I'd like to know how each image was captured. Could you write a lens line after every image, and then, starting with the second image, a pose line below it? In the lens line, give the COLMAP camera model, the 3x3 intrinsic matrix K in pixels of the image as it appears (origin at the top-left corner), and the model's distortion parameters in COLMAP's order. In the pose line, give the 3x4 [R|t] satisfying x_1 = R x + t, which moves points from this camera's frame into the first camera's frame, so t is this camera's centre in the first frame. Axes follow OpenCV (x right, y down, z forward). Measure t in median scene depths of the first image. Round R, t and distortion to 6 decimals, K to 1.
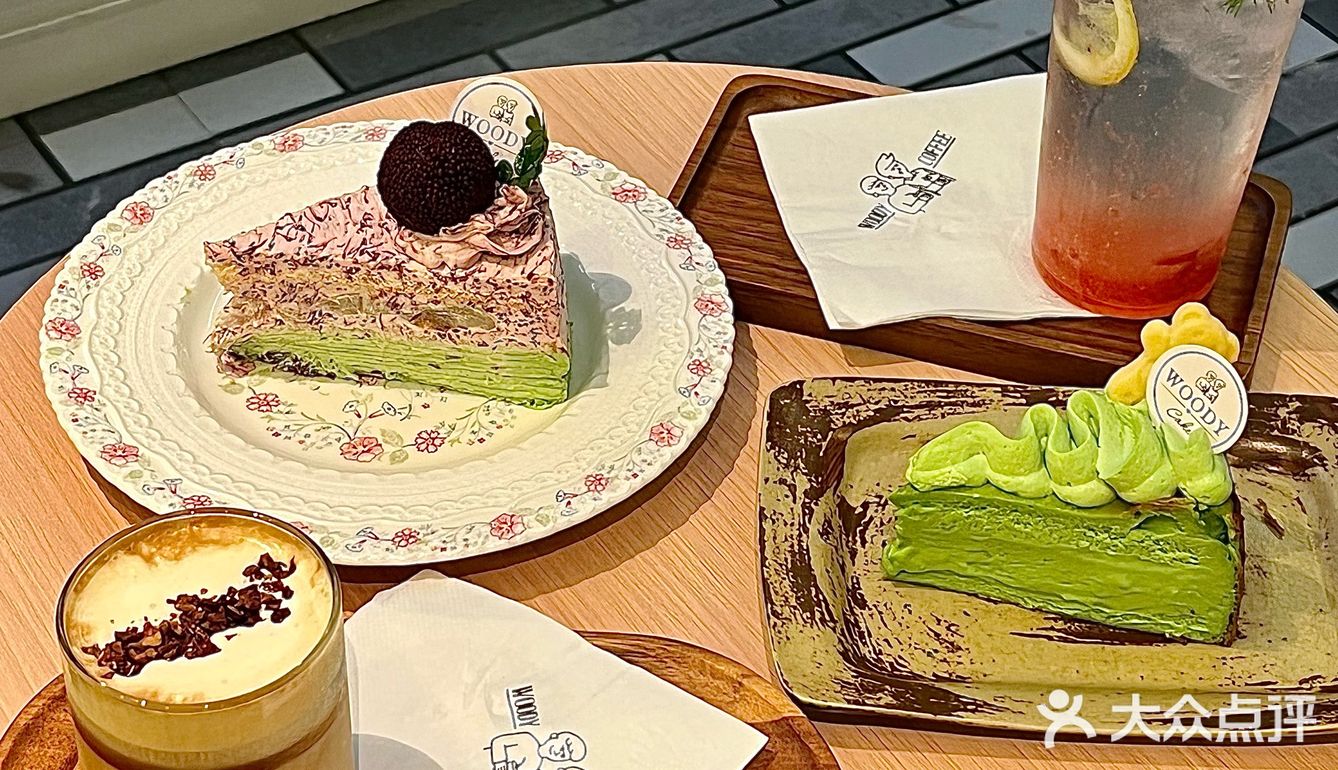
lens RADIAL K [[2854.8, 0, 669.0], [0, 2854.8, 385.0], [0, 0, 1]] dist [0.082779, 0.147357]
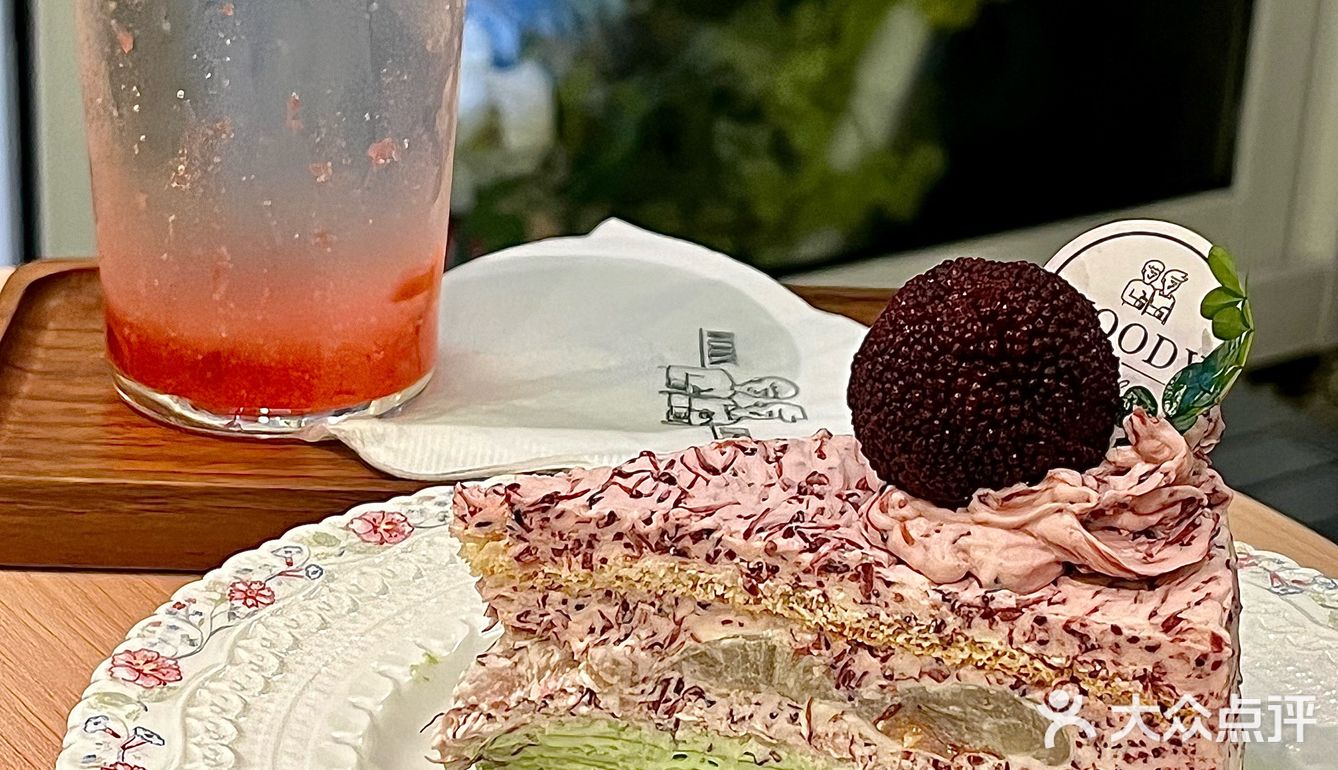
lens RADIAL K [[2996.7, 0, 685.3], [0, 2996.7, 386.2], [0, 0, 1]] dist [0.047296, 0.512236]
pose [[0.969799, 0.109208, -0.218092, -0.024926], [-0.179335, 0.925316, -0.334110, 0.088330], [0.165317, 0.363131, 0.916955, 0.563152]]
